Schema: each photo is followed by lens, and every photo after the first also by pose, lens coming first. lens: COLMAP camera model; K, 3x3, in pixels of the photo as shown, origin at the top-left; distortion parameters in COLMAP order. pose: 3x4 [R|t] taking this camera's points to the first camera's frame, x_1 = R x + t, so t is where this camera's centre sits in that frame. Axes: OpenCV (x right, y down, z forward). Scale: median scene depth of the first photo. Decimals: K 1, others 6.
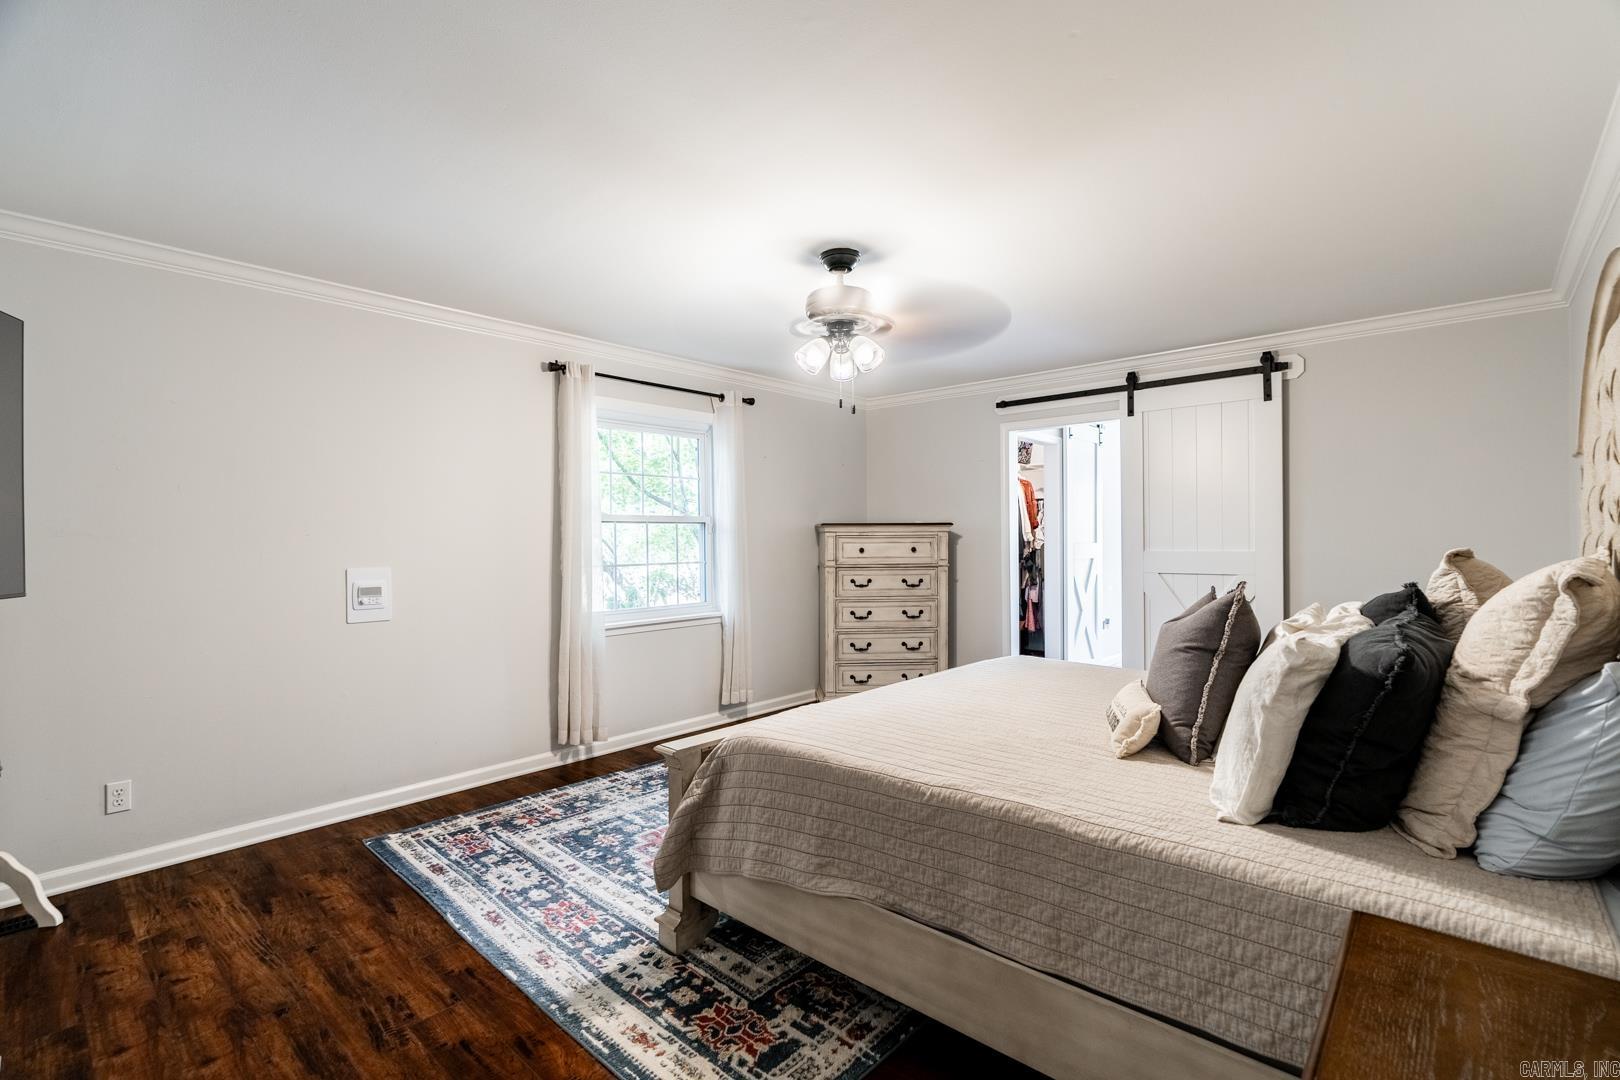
lens RADIAL K [[727.8, 0, 805.6], [0, 727.8, 539.8], [0, 0, 1]] dist [-0.013702, 0.004350]
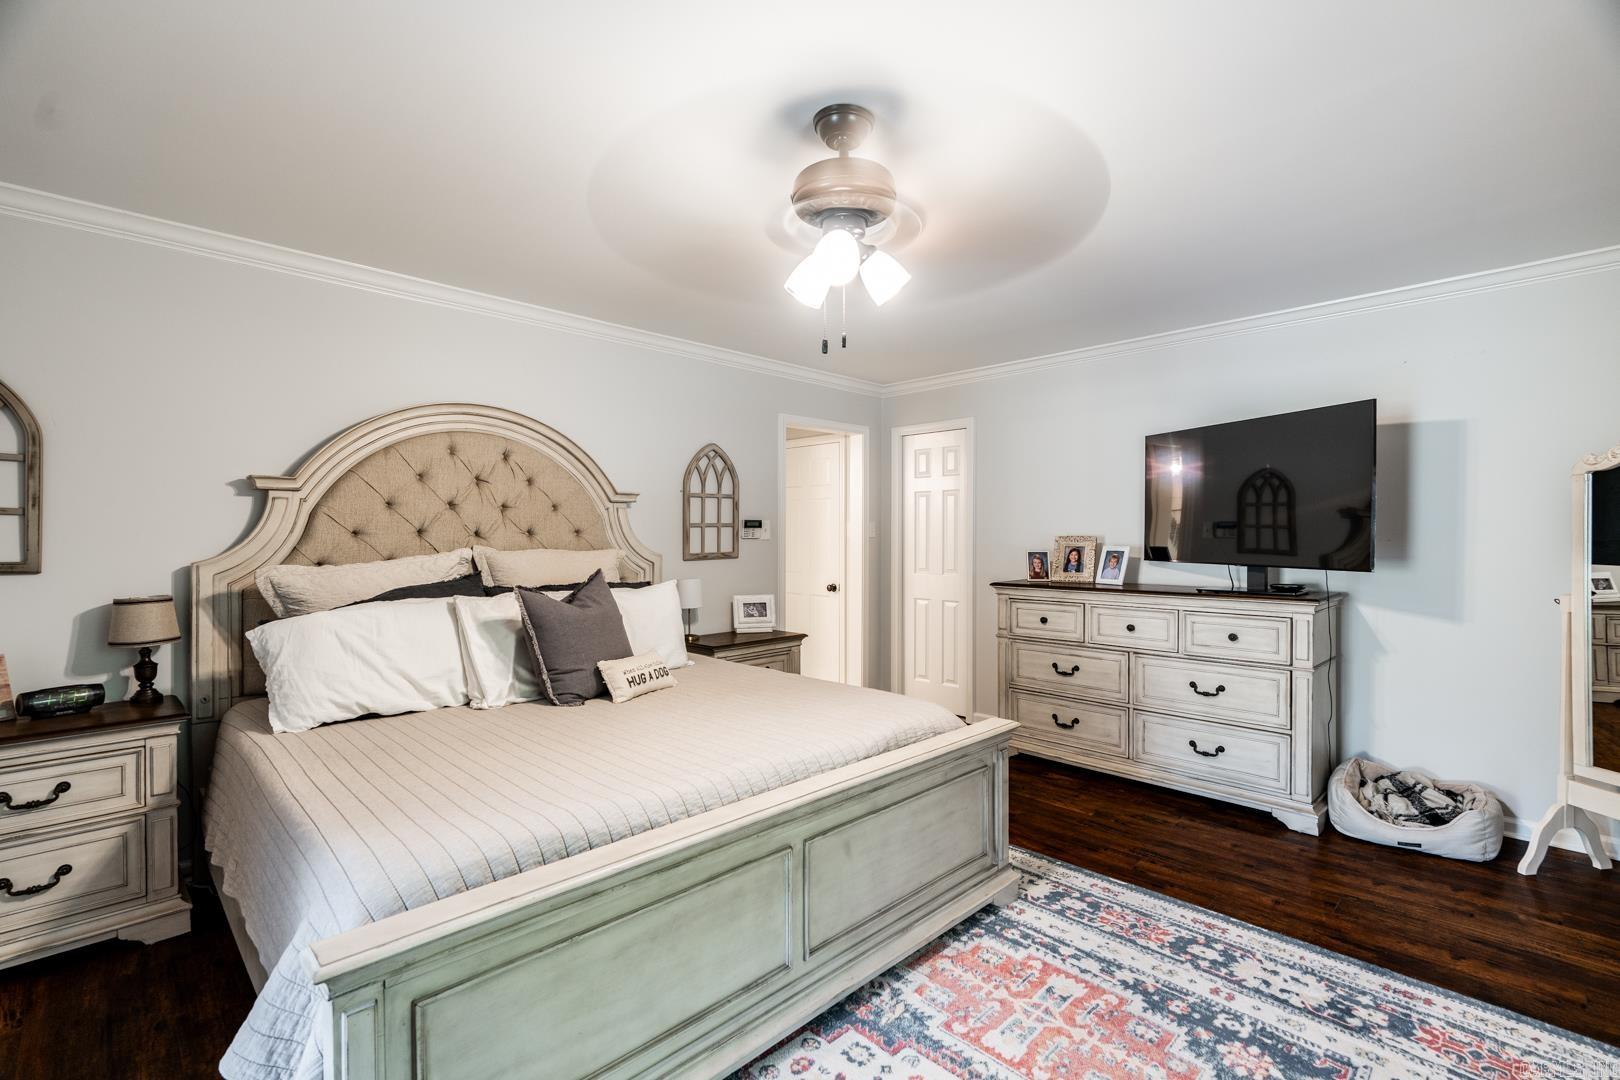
lens RADIAL K [[727.8, 0, 805.6], [0, 727.8, 539.8], [0, 0, 1]] dist [-0.013702, 0.004350]
pose [[-0.998393, 0.006989, 0.056231, 0.050965], [0.007552, 0.999923, 0.009808, -0.012390], [-0.056158, 0.010217, -0.998370, 1.799673]]
